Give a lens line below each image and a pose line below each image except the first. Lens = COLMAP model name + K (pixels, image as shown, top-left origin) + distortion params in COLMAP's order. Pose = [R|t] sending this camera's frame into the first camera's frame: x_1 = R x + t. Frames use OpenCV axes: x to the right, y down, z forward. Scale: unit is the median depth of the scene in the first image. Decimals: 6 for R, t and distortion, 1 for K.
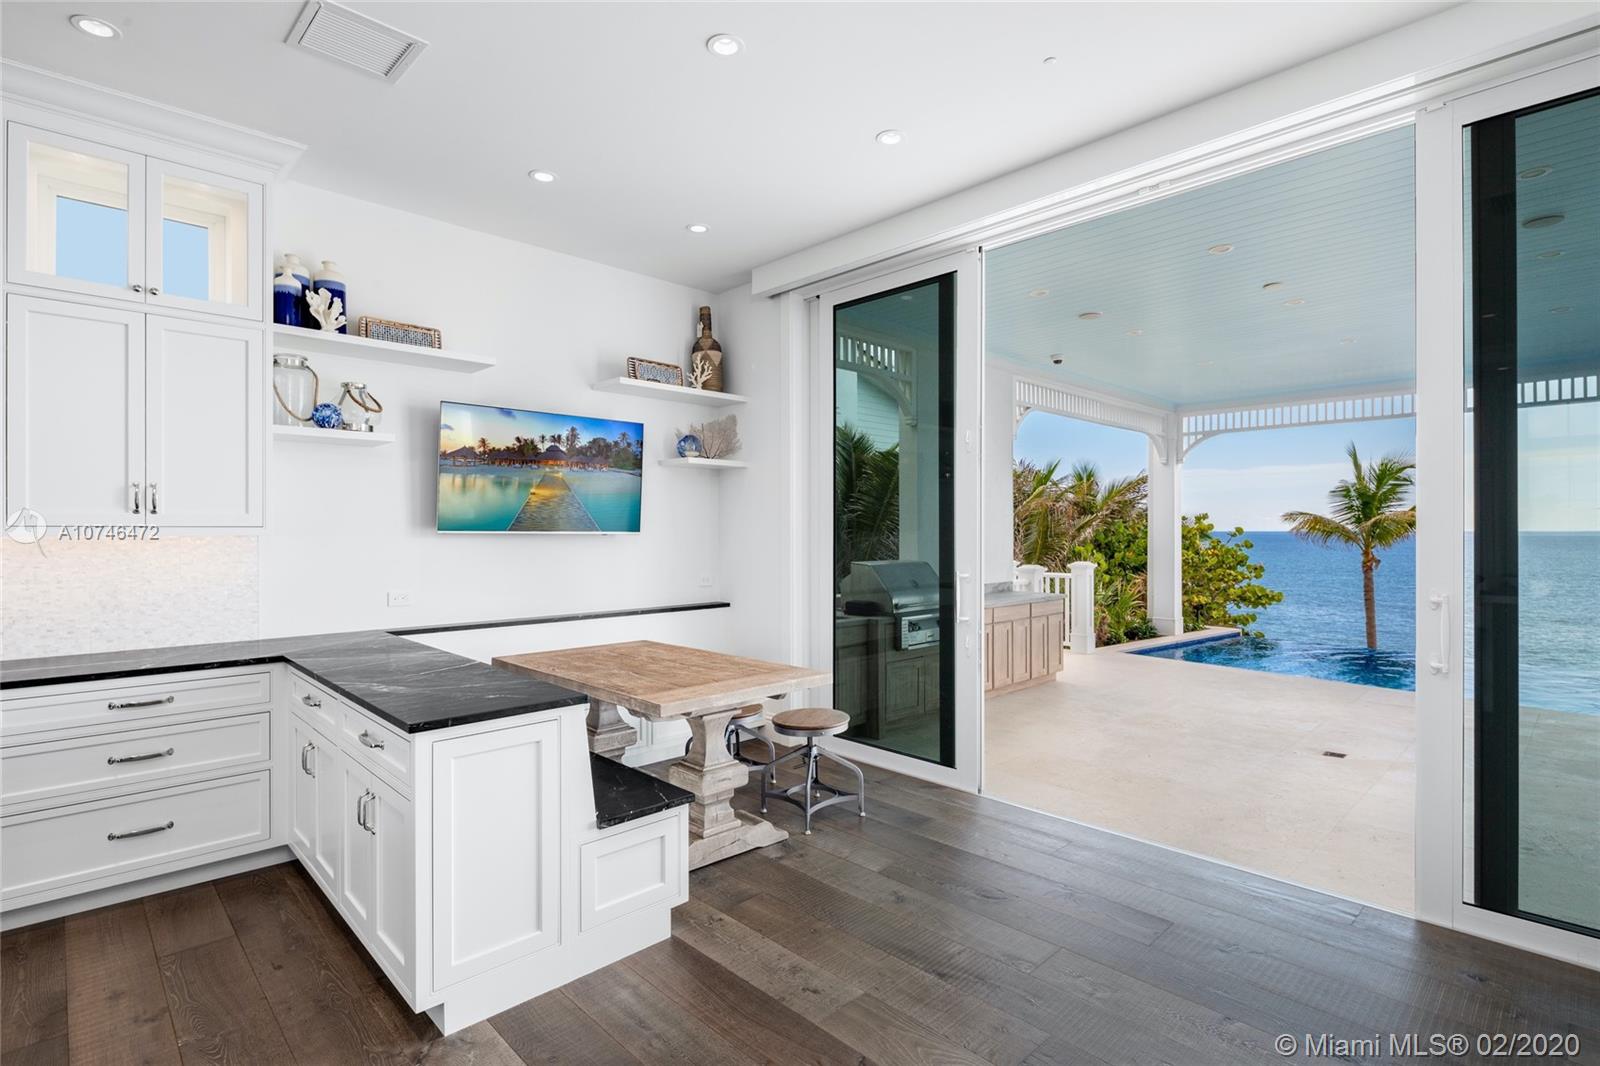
lens RADIAL K [[784.3, 0, 800.0], [0, 784.3, 533.0], [0, 0, 1]] dist [-0.002635, -0.000315]
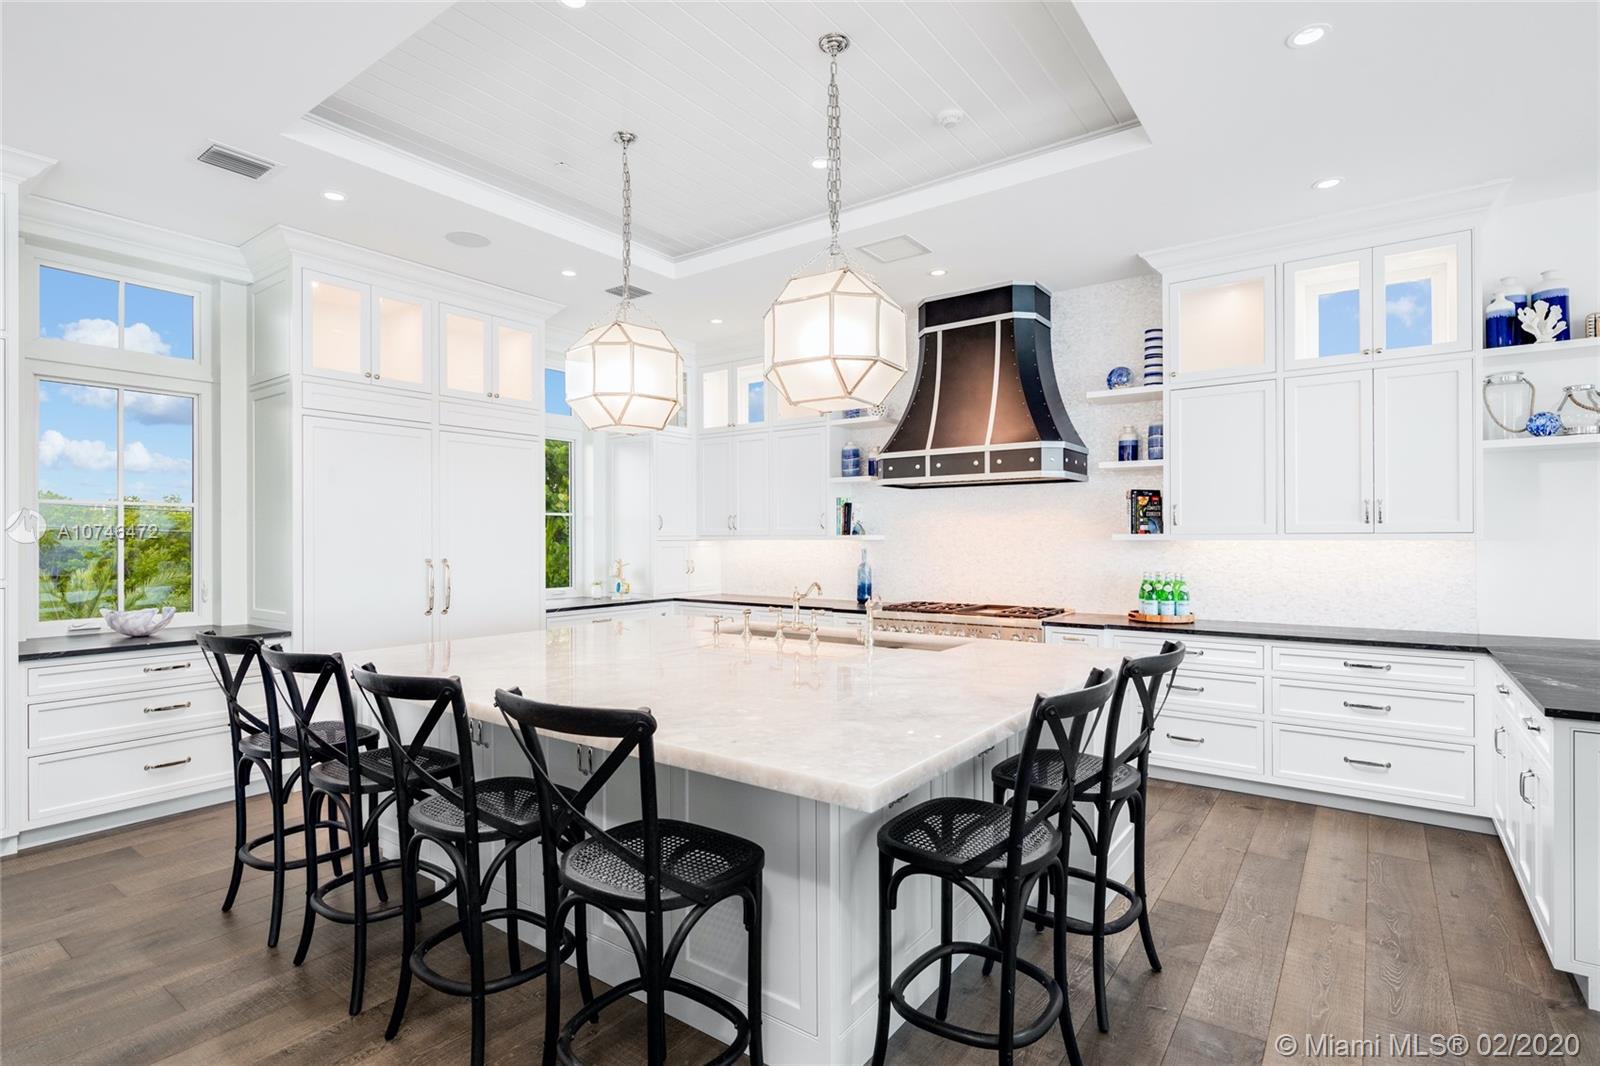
lens RADIAL K [[784.3, 0, 800.0], [0, 784.3, 533.0], [0, 0, 1]] dist [-0.002635, -0.000315]
pose [[0.176902, -0.006971, -0.984204, 0.249472], [0.001070, 0.999976, -0.006890, -0.000490], [0.984228, 0.000166, 0.176905, -0.152530]]
